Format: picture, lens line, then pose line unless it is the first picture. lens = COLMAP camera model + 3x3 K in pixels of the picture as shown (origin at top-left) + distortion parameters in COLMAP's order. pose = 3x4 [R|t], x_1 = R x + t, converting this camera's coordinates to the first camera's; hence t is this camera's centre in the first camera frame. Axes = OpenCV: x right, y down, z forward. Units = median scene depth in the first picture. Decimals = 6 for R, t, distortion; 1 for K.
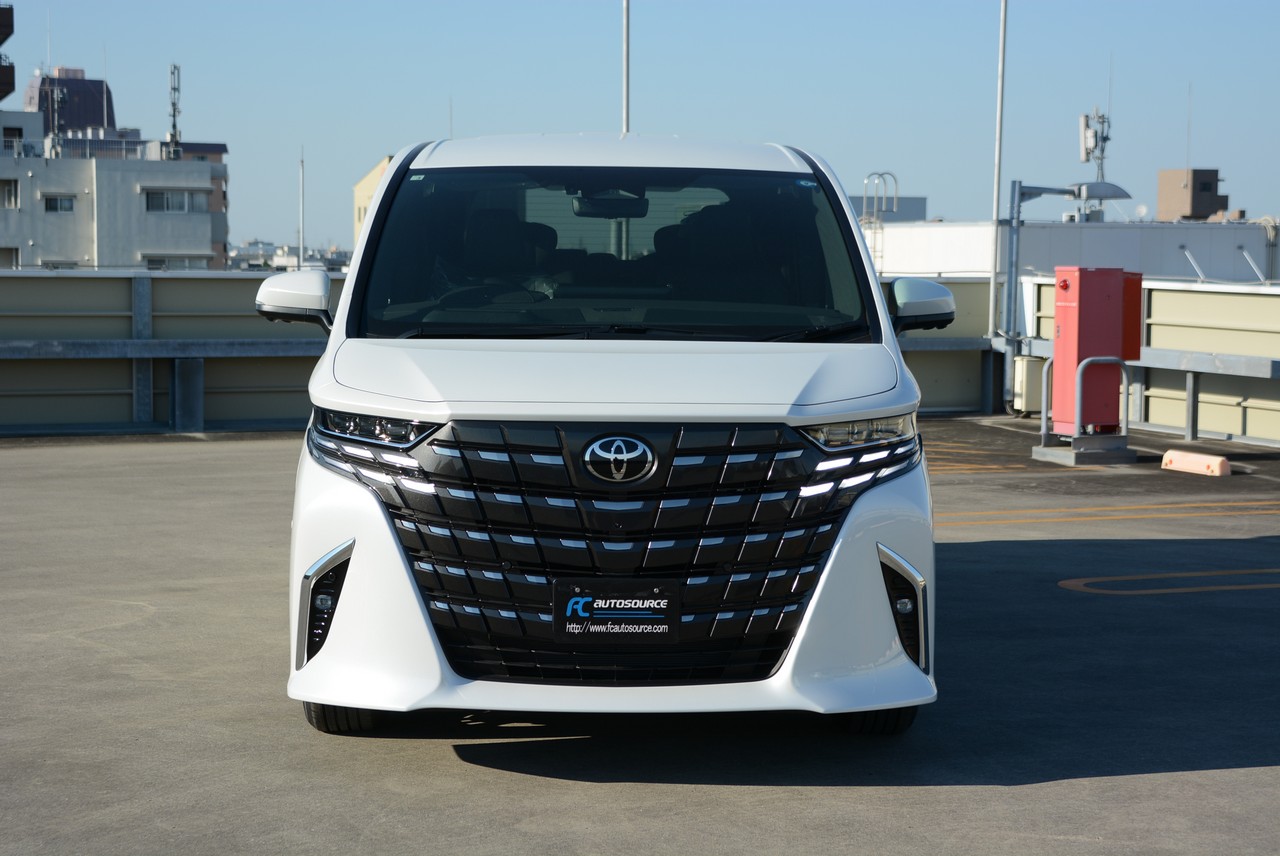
lens RADIAL K [[2457.3, 0, 640.0], [0, 2457.3, 428.0], [0, 0, 1]] dist [0.020944, 0.009050]
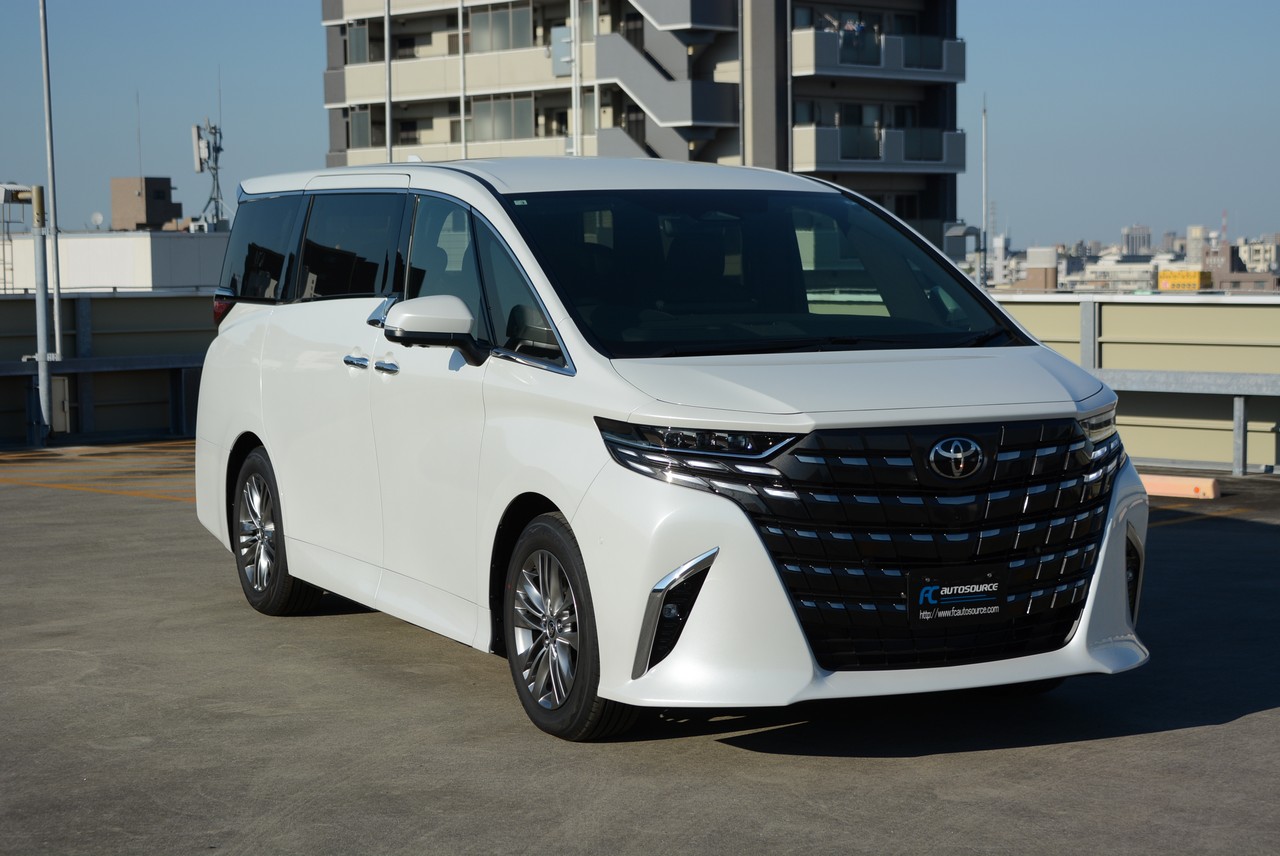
lens RADIAL K [[2457.3, 0, 640.0], [0, 2457.3, 428.0], [0, 0, 1]] dist [0.020944, 0.009050]
pose [[0.932581, -0.050941, 0.357349, -0.526022], [0.052381, 0.998611, 0.005656, -0.013985], [-0.357141, 0.013444, 0.933954, 0.027079]]
